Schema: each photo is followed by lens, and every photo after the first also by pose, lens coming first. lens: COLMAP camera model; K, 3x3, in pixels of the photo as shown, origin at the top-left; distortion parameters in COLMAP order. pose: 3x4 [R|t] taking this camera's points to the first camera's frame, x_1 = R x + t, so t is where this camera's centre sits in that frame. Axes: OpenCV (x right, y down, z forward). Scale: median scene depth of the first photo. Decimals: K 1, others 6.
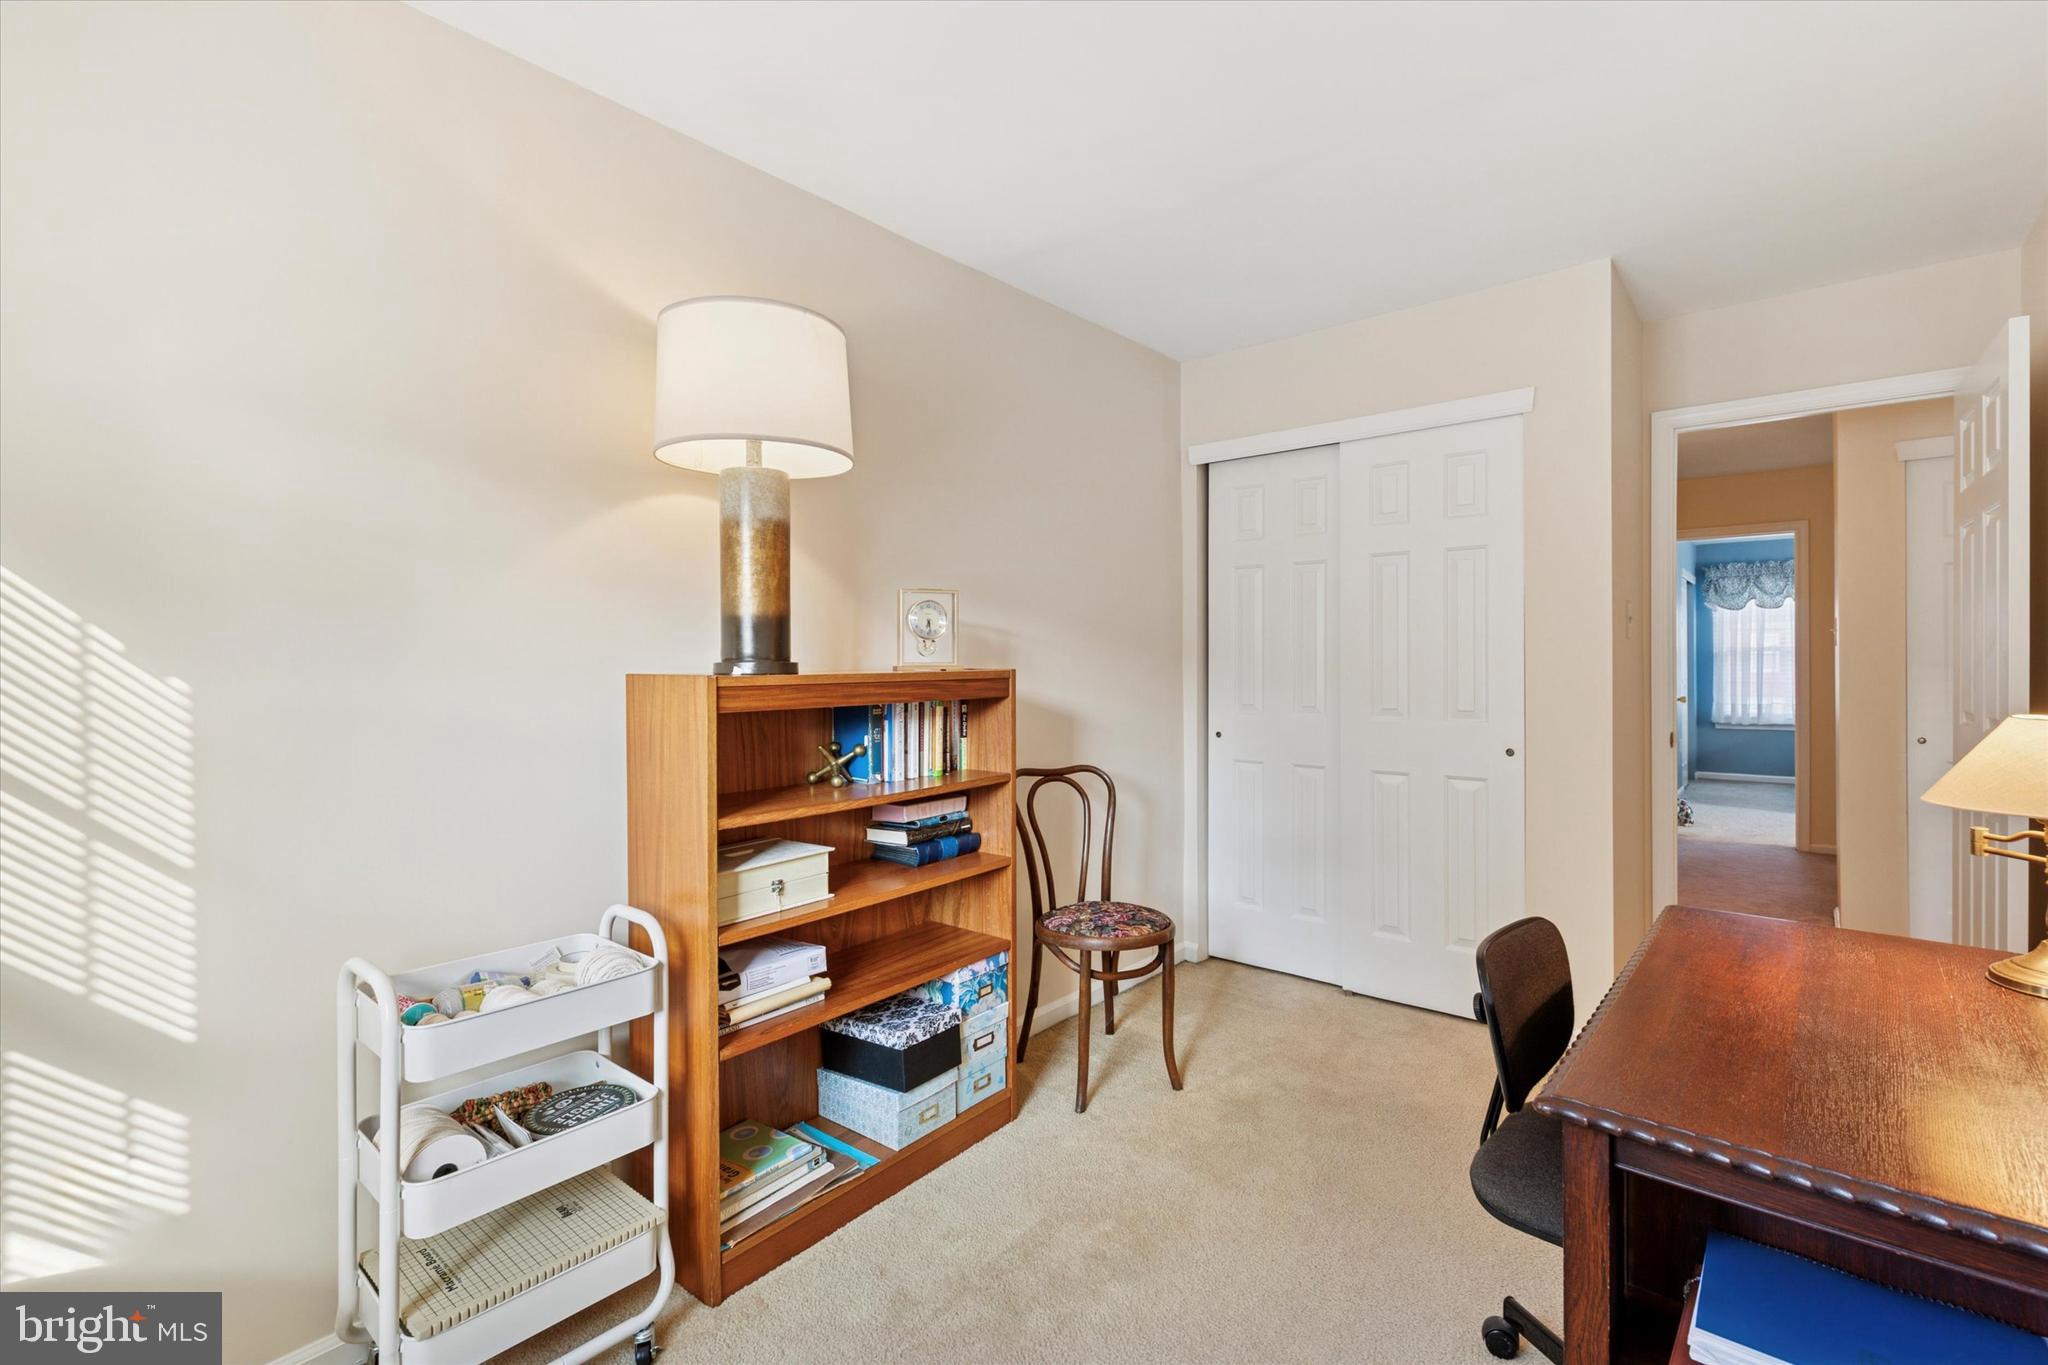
lens RADIAL K [[1018.7, 0, 1020.7], [0, 1018.7, 669.1], [0, 0, 1]] dist [0.005822, 0.000273]
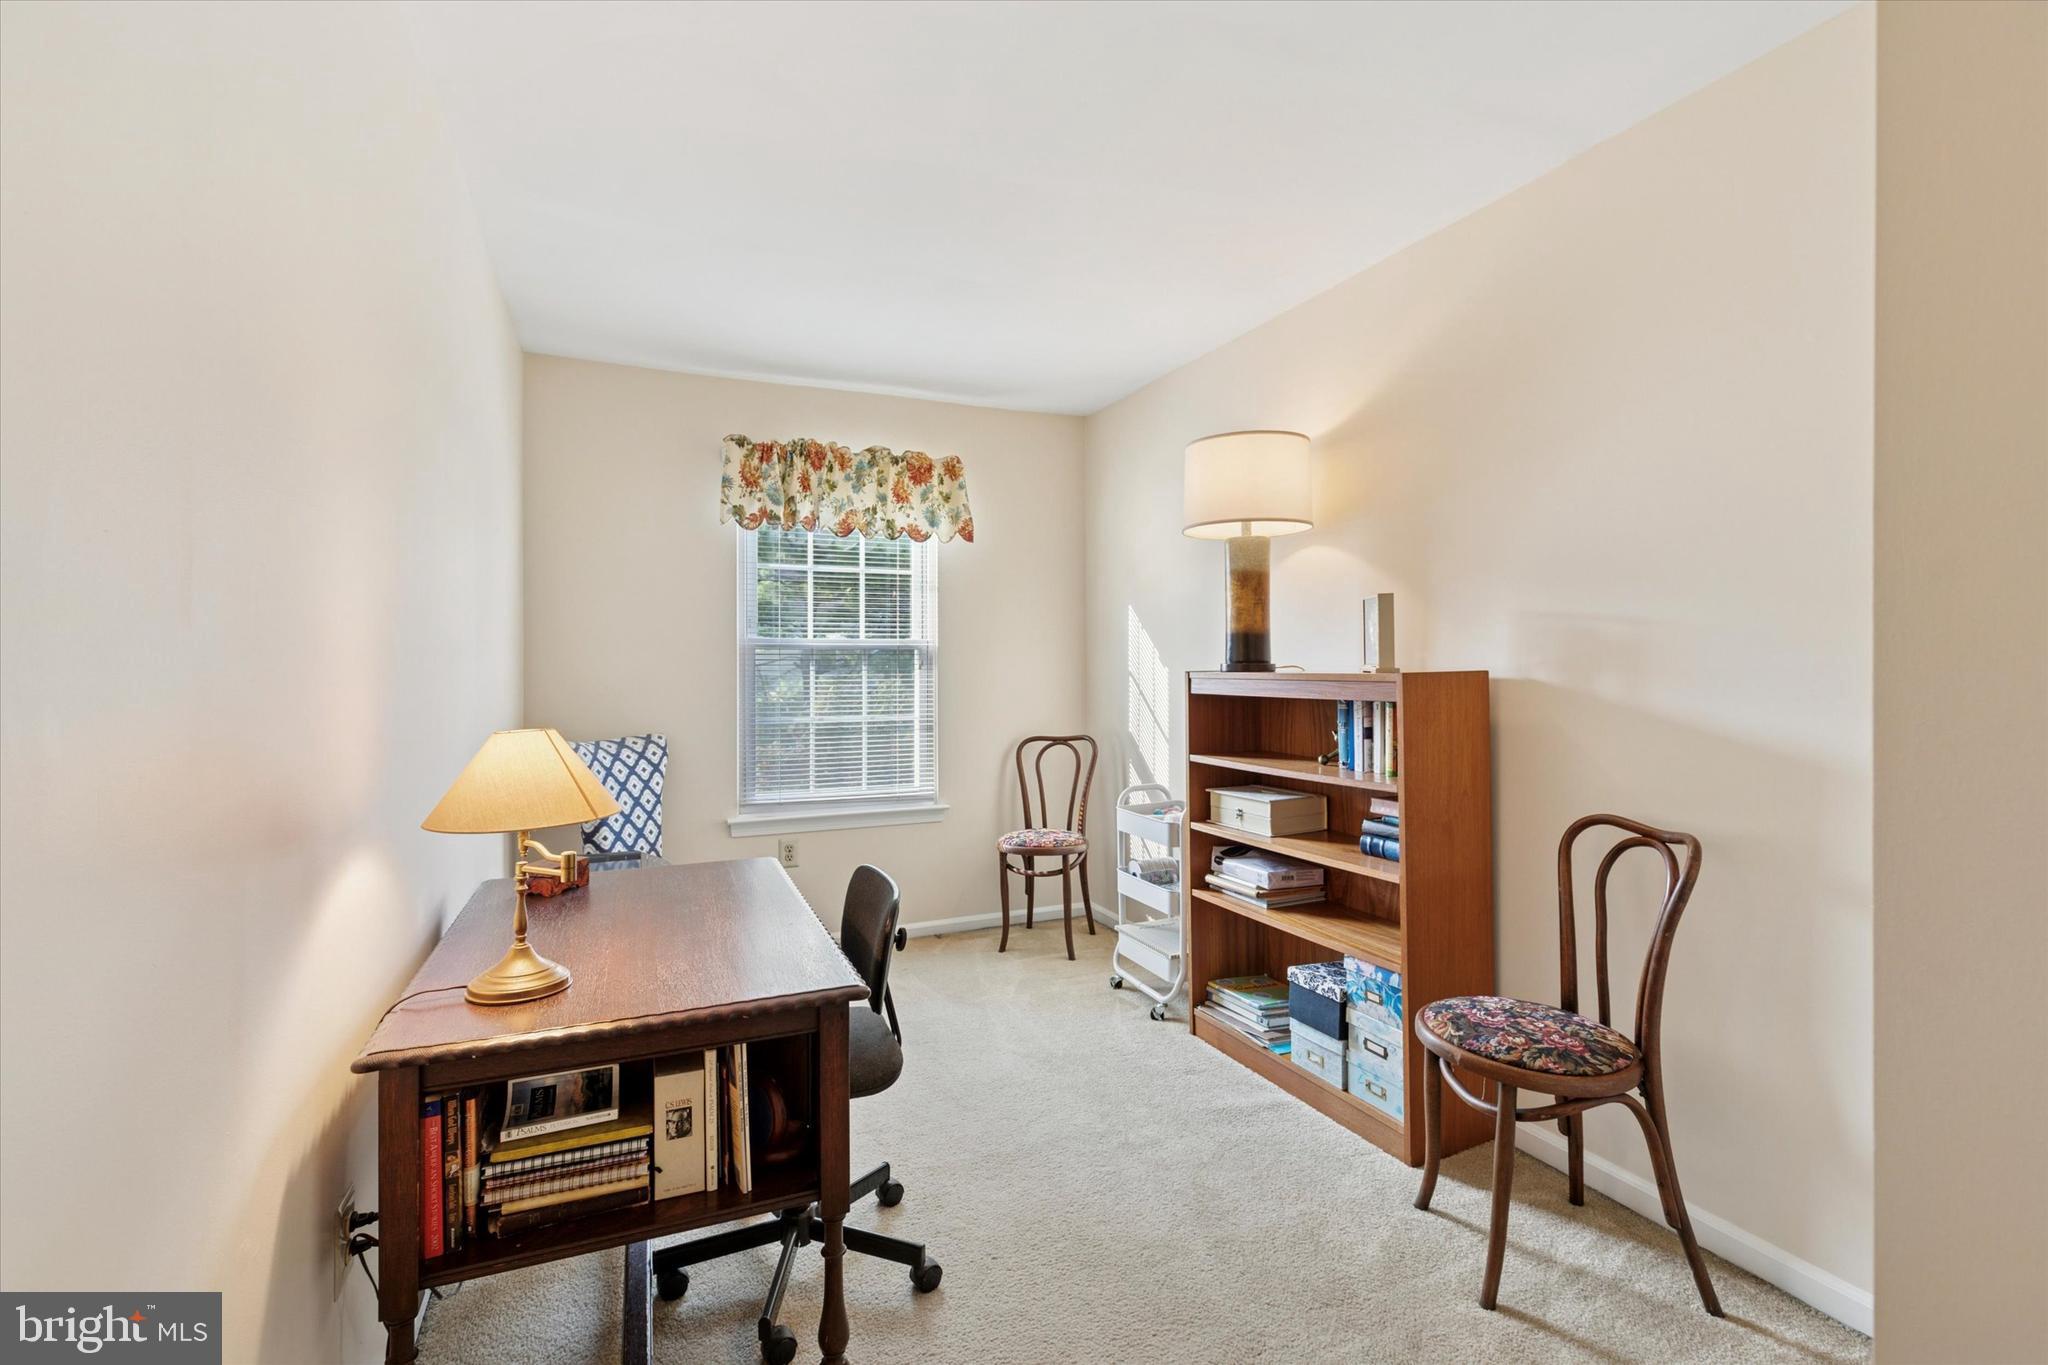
lens RADIAL K [[936.7, 0, 1024.3], [0, 936.7, 663.4], [0, 0, 1]] dist [0.003161, 0.000589]
pose [[-0.485660, 0.012513, -0.874058, 1.050318], [0.003721, 0.999918, 0.012247, -0.023966], [0.874140, 0.002695, -0.485667, 1.304864]]
